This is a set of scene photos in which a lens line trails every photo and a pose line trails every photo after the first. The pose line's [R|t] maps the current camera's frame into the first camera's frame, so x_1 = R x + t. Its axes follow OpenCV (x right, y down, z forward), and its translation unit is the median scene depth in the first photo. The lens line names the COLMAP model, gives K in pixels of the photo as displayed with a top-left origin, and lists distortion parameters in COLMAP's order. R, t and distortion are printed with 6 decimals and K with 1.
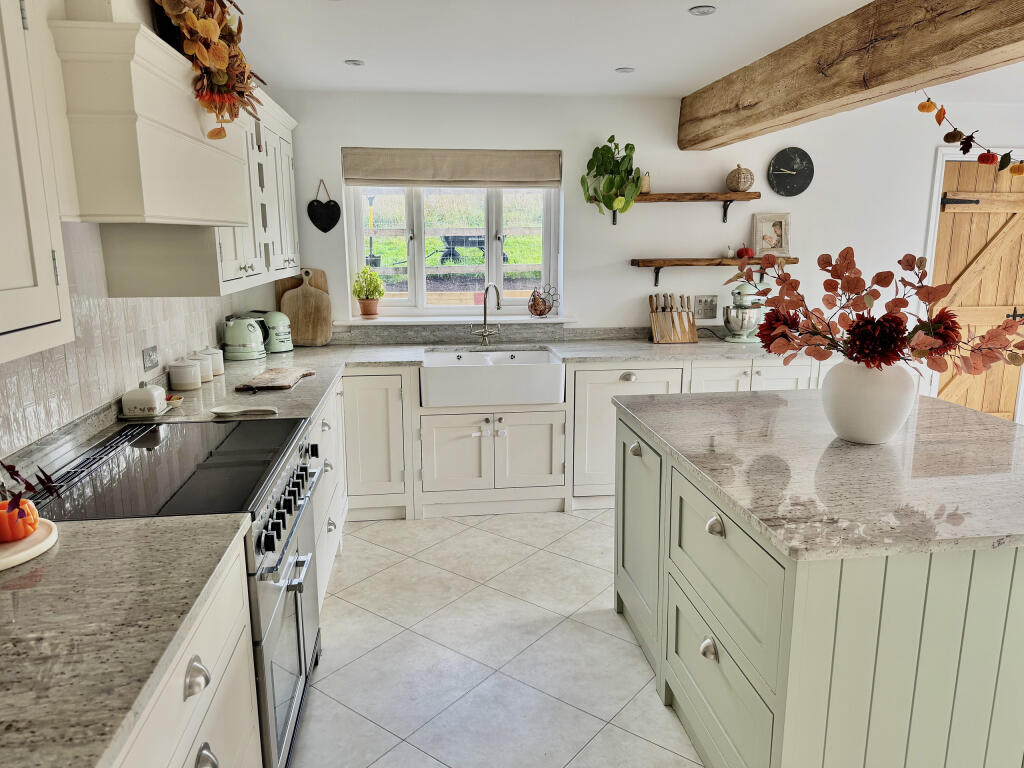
lens RADIAL K [[711.1, 0, 512.3], [0, 711.1, 396.5], [0, 0, 1]] dist [0.087290, -0.002931]
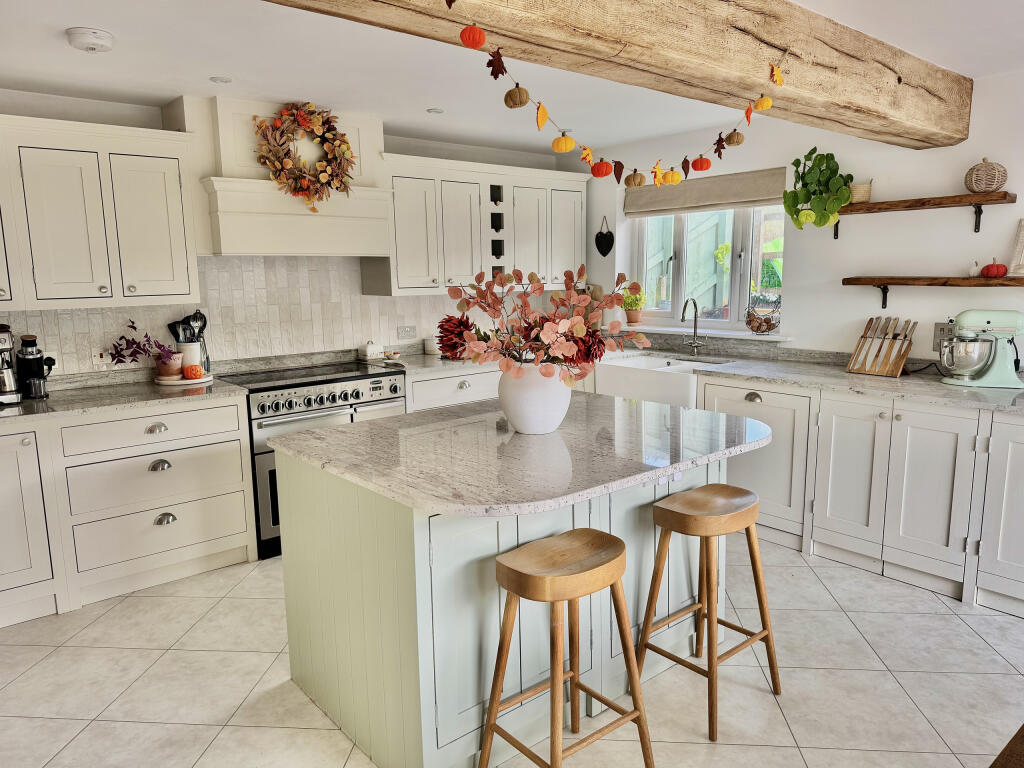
lens RADIAL K [[746.2, 0, 509.0], [0, 746.2, 388.2], [0, 0, 1]] dist [0.066416, -0.093632]
pose [[0.518060, 0.128628, -0.845618, 1.221086], [-0.167514, 0.984741, 0.047164, -0.046119], [0.838781, 0.117219, 0.531701, 0.261386]]
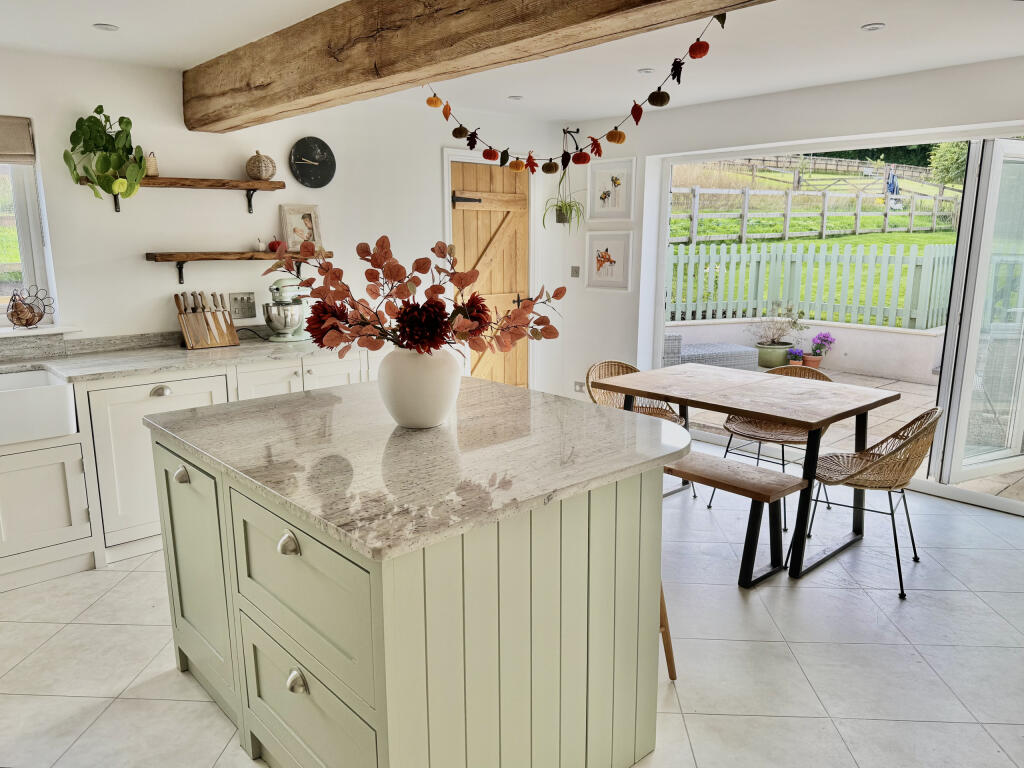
lens RADIAL K [[760.7, 0, 512.4], [0, 760.7, 386.9], [0, 0, 1]] dist [0.059710, -0.073884]
pose [[0.823462, -0.111214, 0.556365, 0.001002], [0.121264, 0.992440, 0.018902, 0.000778], [-0.554261, 0.051901, 0.830723, 0.021689]]
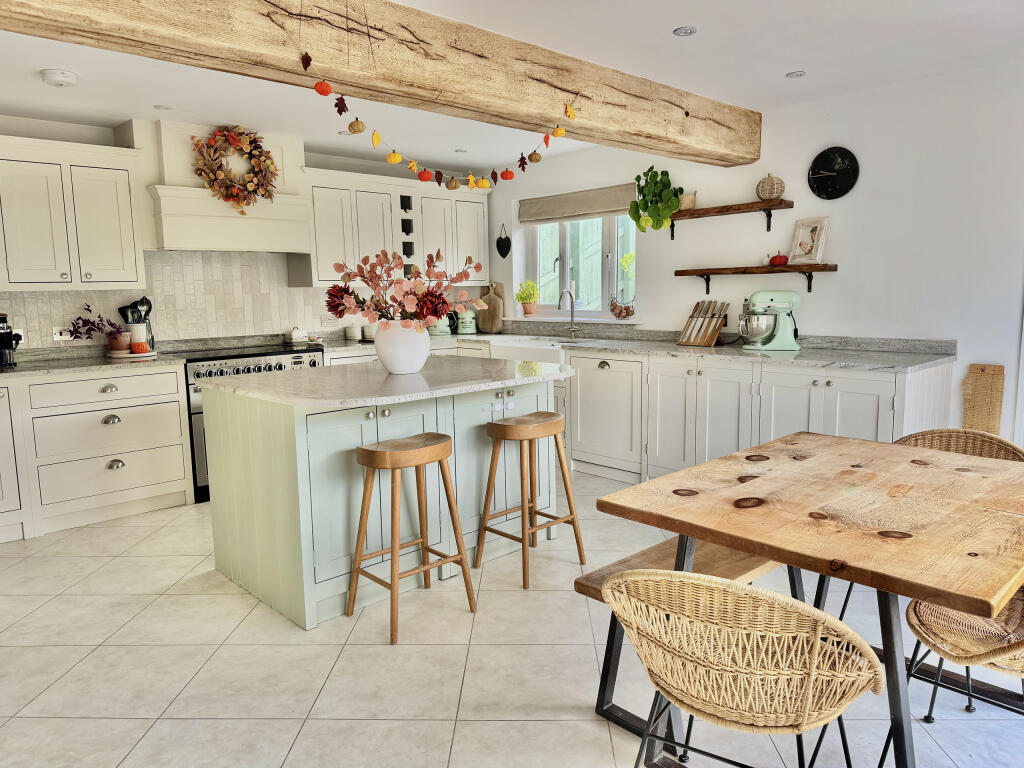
lens RADIAL K [[760.7, 0, 512.4], [0, 760.7, 386.9], [0, 0, 1]] dist [0.059710, -0.073884]
pose [[0.561568, 0.096671, -0.821764, 1.620412], [-0.159476, 0.987176, 0.007148, 0.034000], [0.811917, 0.127037, 0.569783, 0.218811]]
